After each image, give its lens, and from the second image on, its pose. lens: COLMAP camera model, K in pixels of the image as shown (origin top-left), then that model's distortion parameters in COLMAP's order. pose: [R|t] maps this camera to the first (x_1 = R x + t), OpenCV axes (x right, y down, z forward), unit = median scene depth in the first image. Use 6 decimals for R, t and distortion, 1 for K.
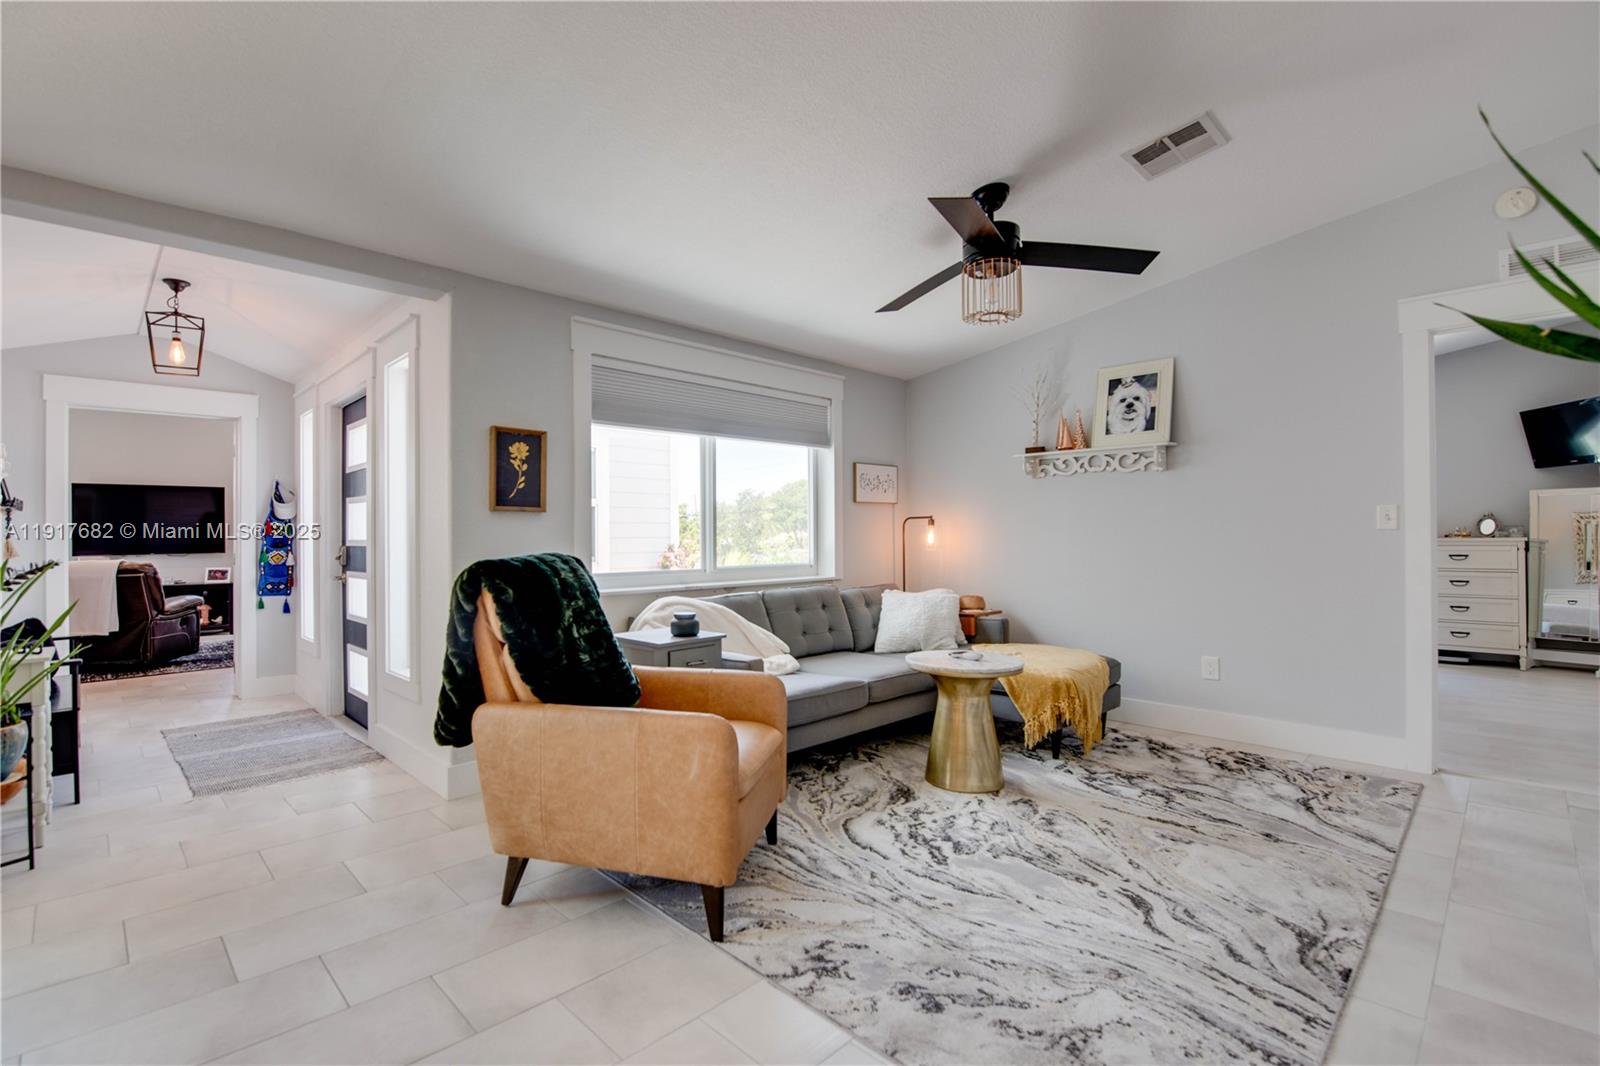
lens RADIAL K [[721.1, 0, 731.5], [0, 721.1, 530.0], [0, 0, 1]] dist [0.000134, -0.005186]
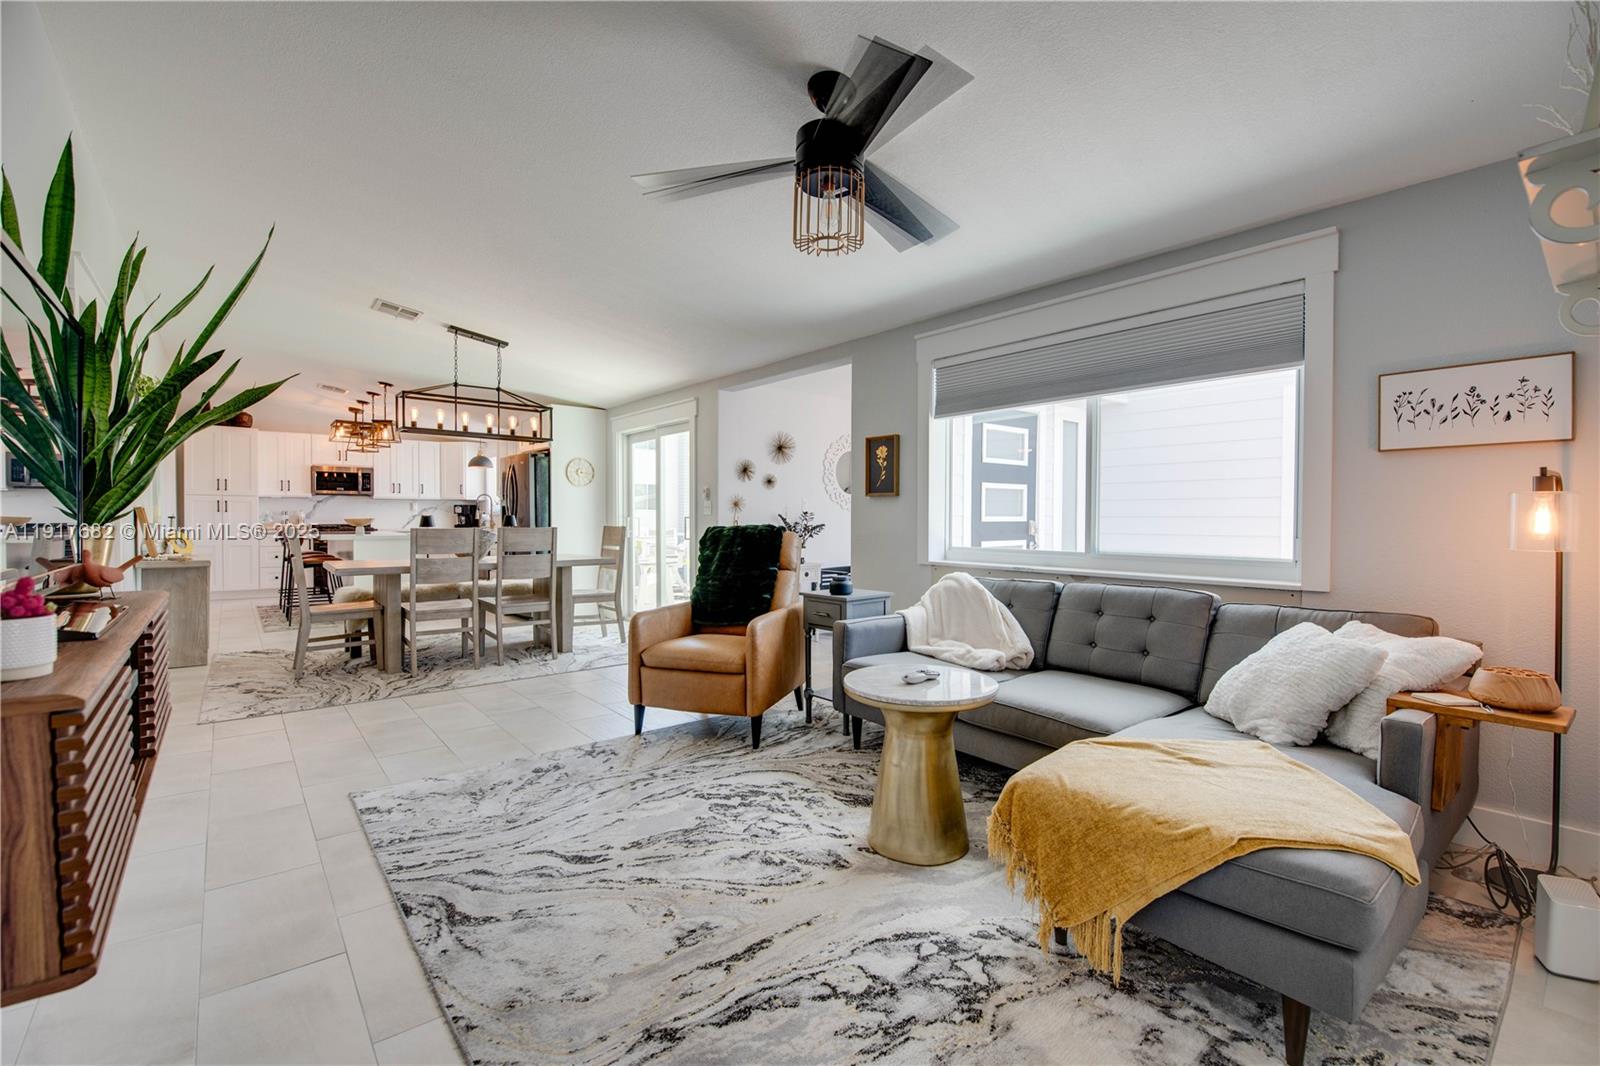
lens RADIAL K [[691.7, 0, 811.3], [0, 691.7, 528.2], [0, 0, 1]] dist [0.002800, -0.010507]
pose [[-0.039032, 0.021493, -0.999007, 1.182150], [0.005027, 0.999760, 0.021312, 0.007836], [0.999225, -0.004190, -0.039131, 1.046622]]
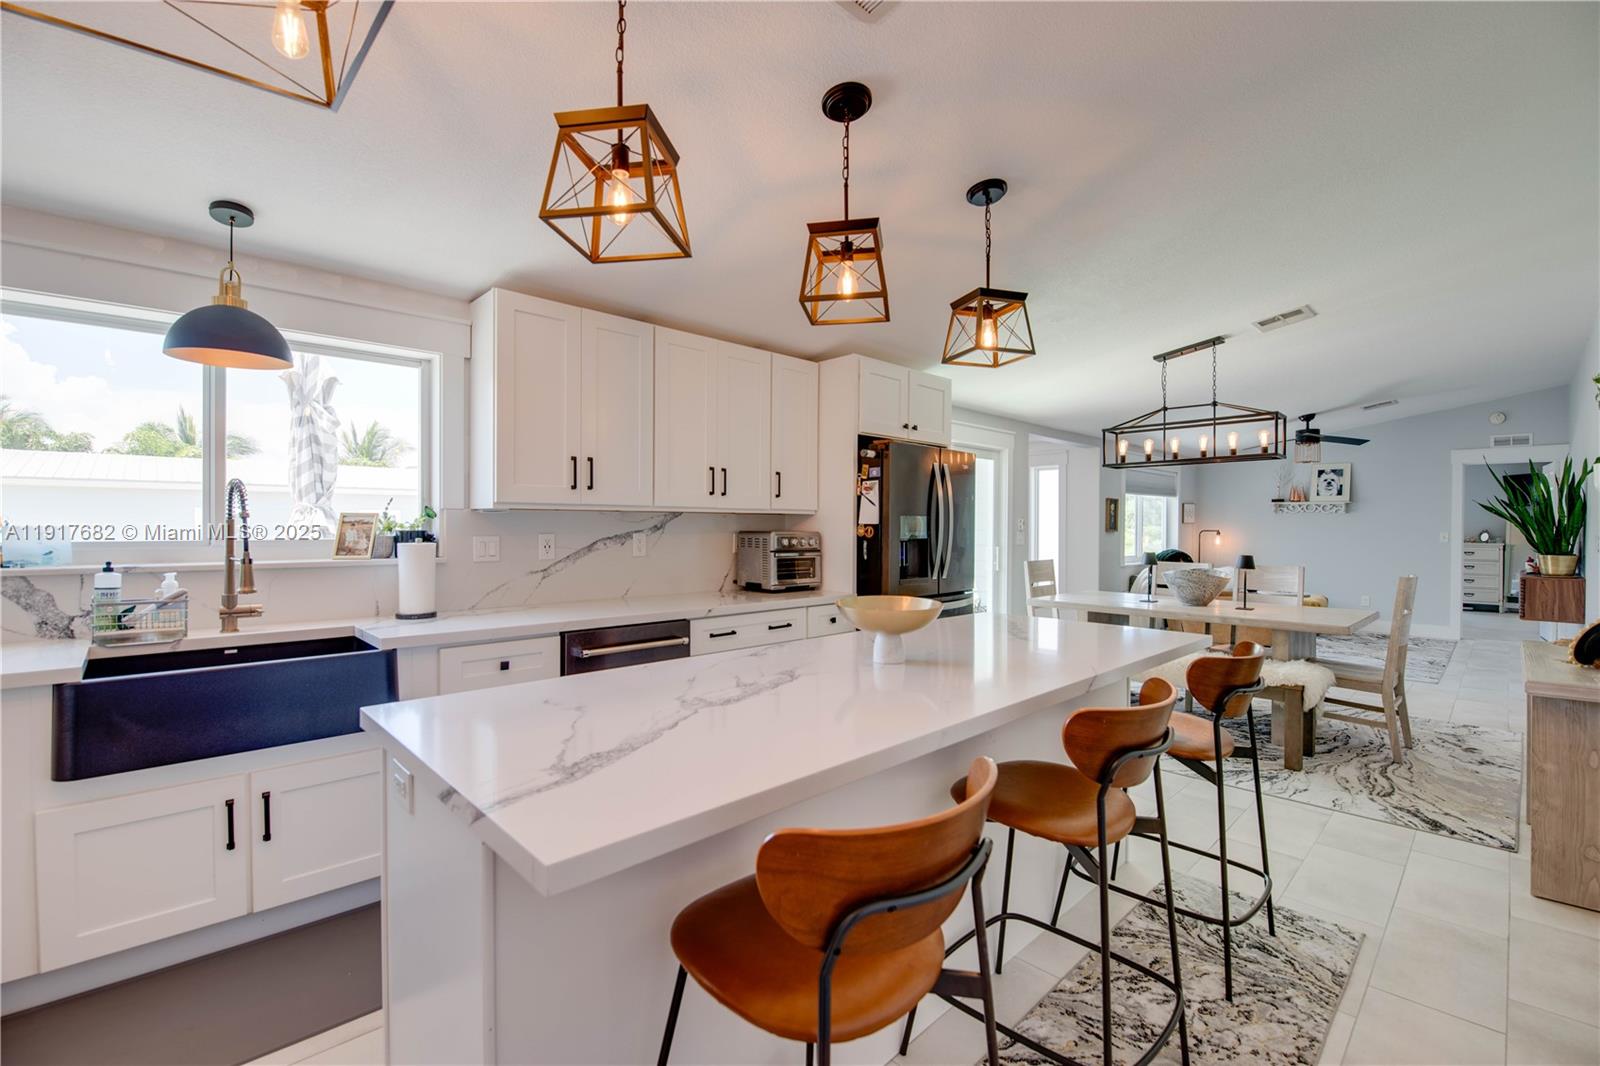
lens RADIAL K [[691.7, 0, 811.3], [0, 691.7, 528.2], [0, 0, 1]] dist [0.002800, -0.010507]
pose [[0.999357, 0.010799, 0.034182, -1.594437], [-0.011208, 0.999868, 0.011802, -0.061973], [-0.034050, -0.012178, 0.999346, -1.529528]]
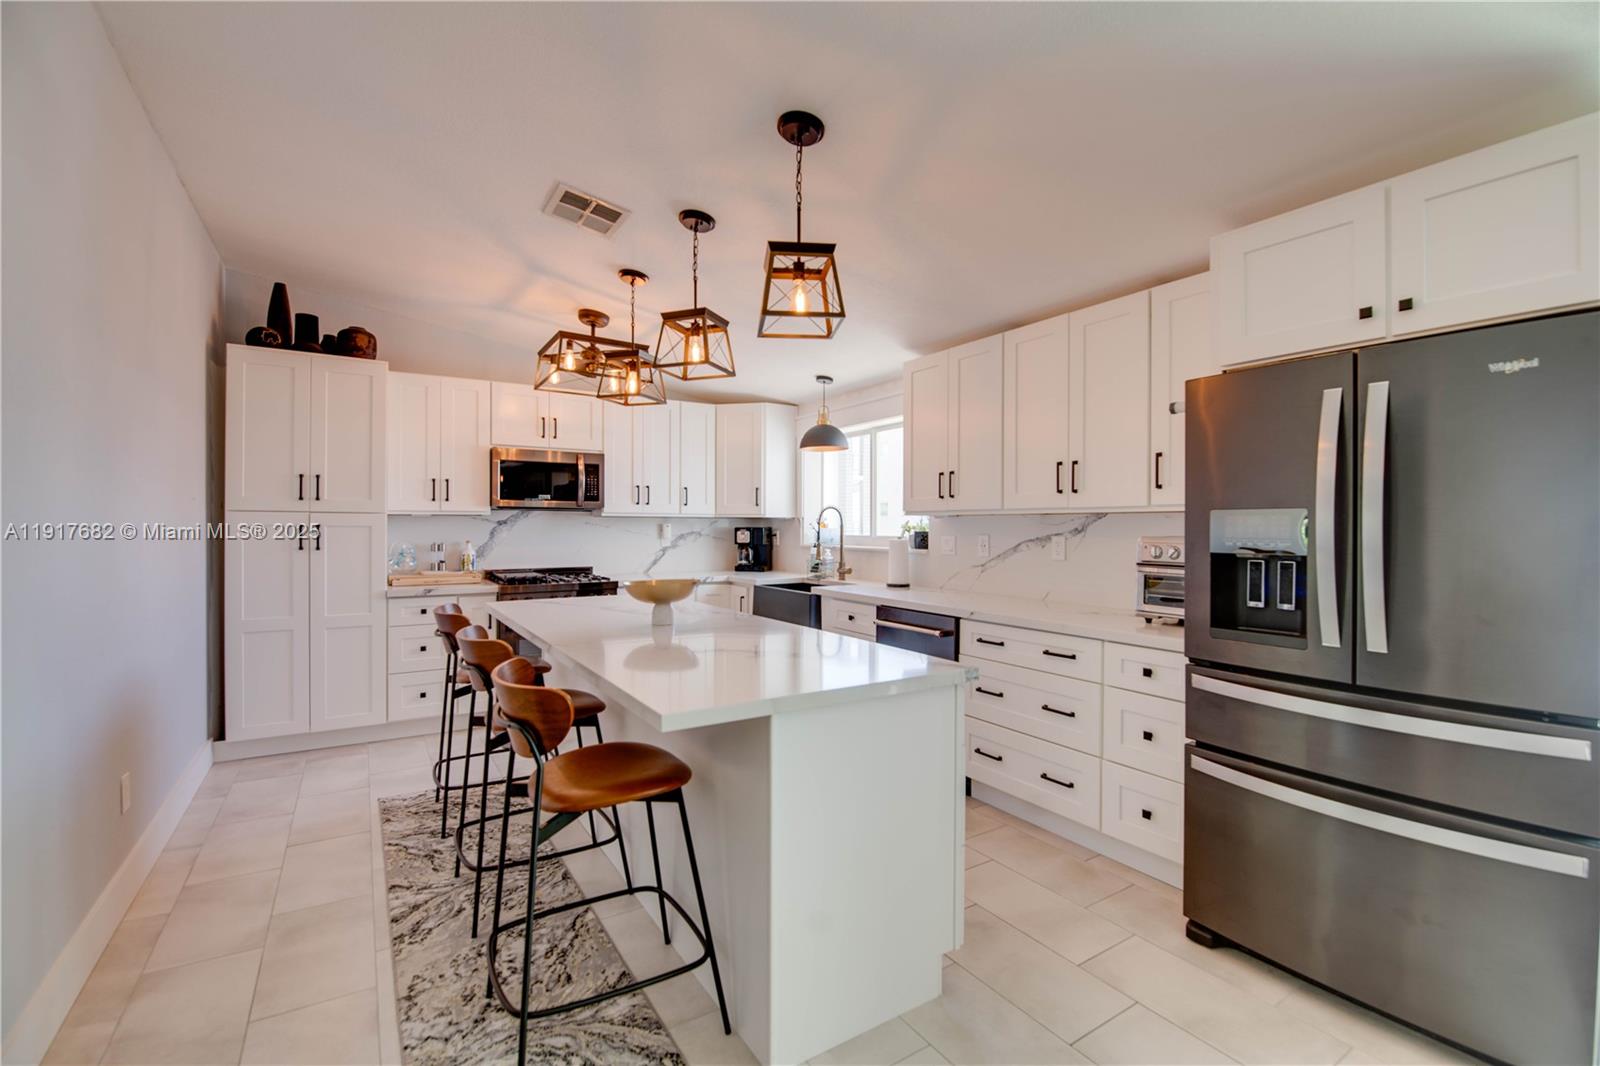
lens RADIAL K [[698.9, 0, 808.5], [0, 698.9, 533.8], [0, 0, 1]] dist [-0.000665, -0.009865]
pose [[-0.165369, 0.017305, -0.986080, -0.598075], [0.004796, 0.999848, 0.016742, -0.061263], [0.986220, -0.001961, -0.165427, -0.508457]]
